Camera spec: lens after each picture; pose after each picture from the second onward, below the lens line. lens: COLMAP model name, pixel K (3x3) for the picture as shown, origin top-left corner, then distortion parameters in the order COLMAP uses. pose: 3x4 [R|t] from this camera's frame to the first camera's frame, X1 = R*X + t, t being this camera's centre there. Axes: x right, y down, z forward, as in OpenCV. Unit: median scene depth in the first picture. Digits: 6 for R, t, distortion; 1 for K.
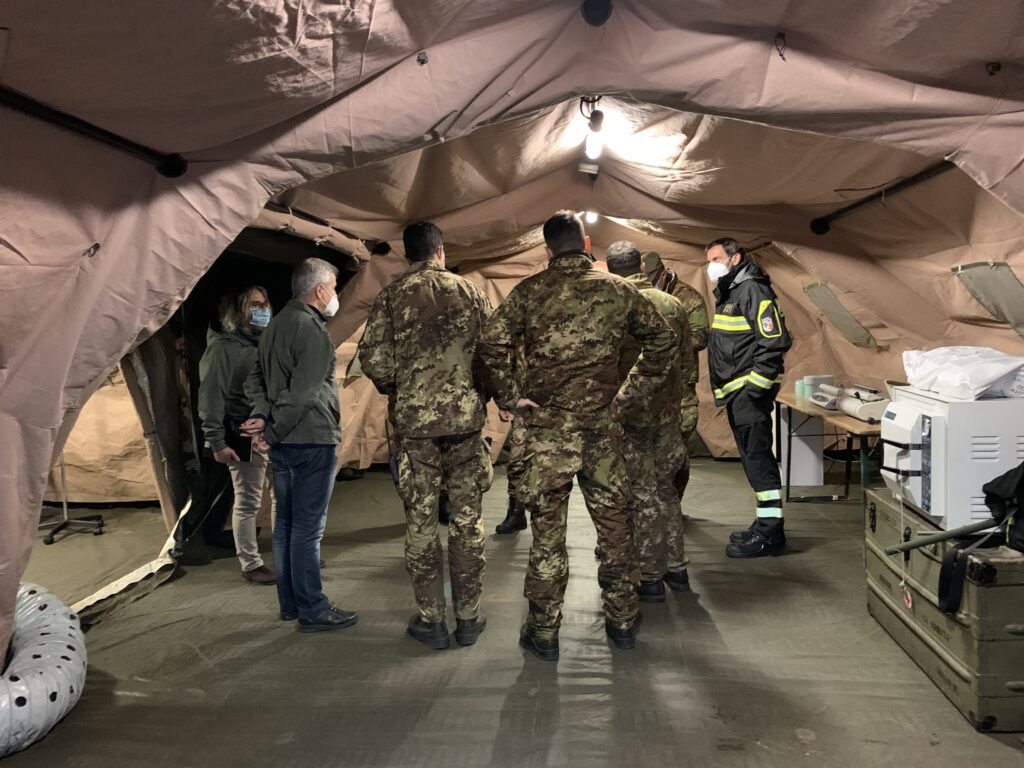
lens RADIAL K [[792.8, 0, 504.1], [0, 792.8, 381.5], [0, 0, 1]] dist [0.025539, -0.006244]
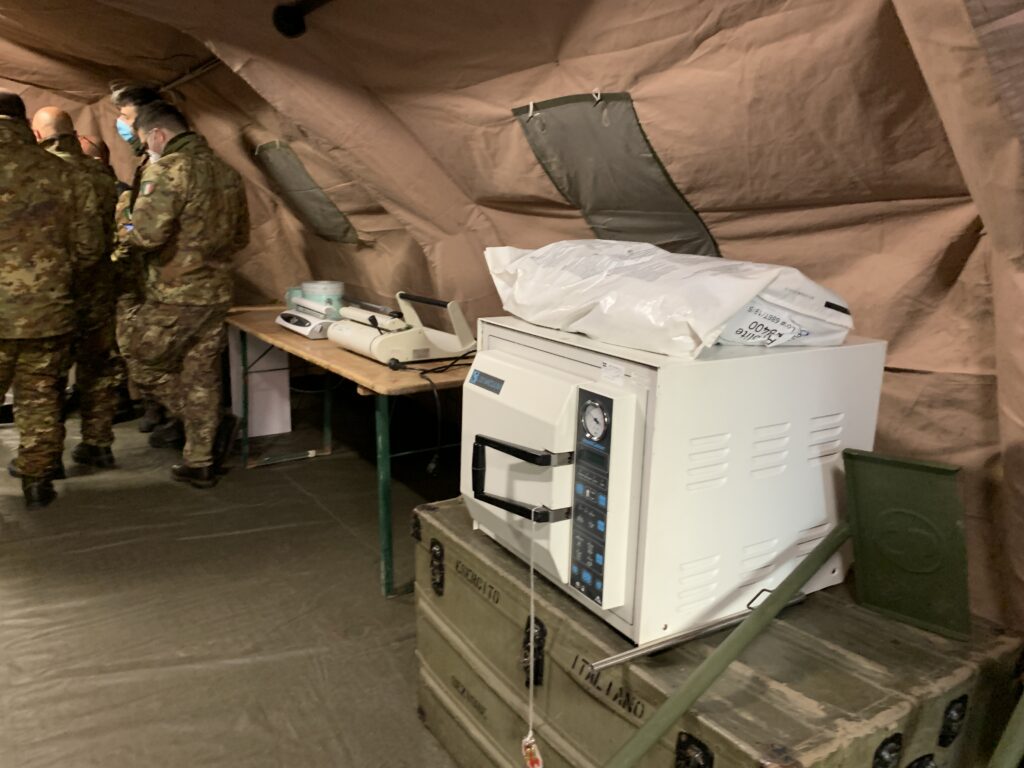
lens RADIAL K [[792.8, 0, 503.3], [0, 792.8, 389.1], [0, 0, 1]] dist [0.025539, -0.006244]
pose [[0.775029, -0.084905, 0.626196, 0.168311], [-0.001867, 0.990621, 0.136627, -0.015272], [-0.631923, -0.107059, 0.767601, 0.545040]]
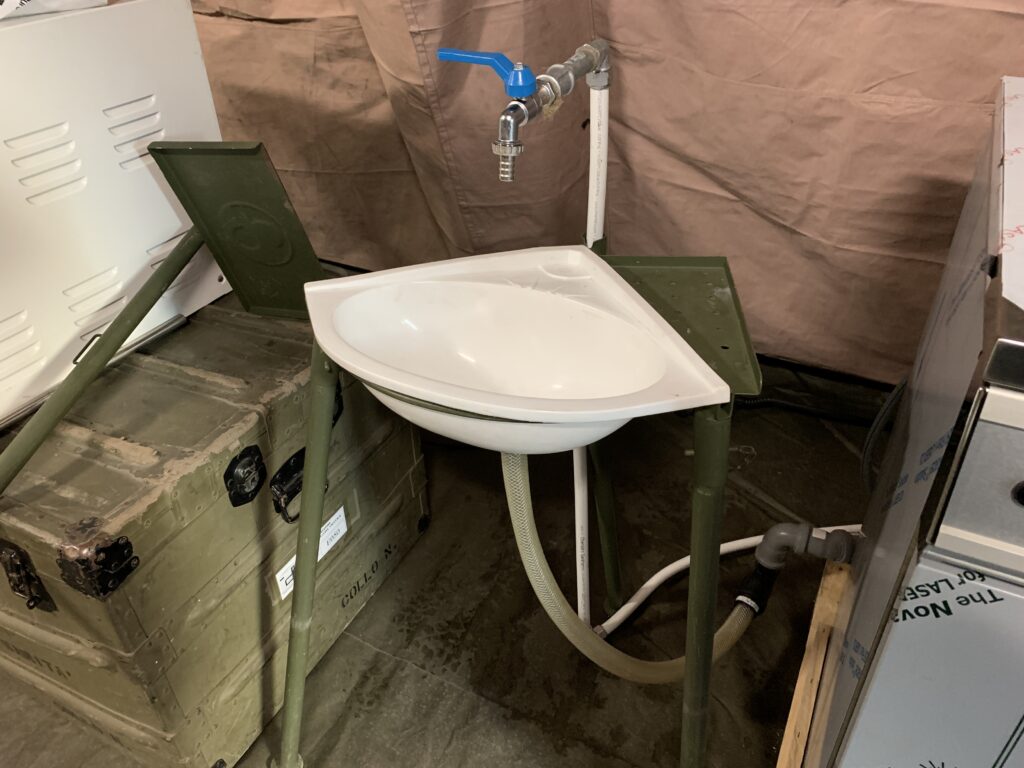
lens RADIAL K [[792.8, 0, 508.5], [0, 792.8, 382.0], [0, 0, 1]] dist [0.025539, -0.006244]
pose [[0.355022, -0.508742, 0.784310, 0.283038], [0.080937, 0.852538, 0.516361, -0.005362], [-0.931348, -0.119840, 0.343846, 0.486543]]
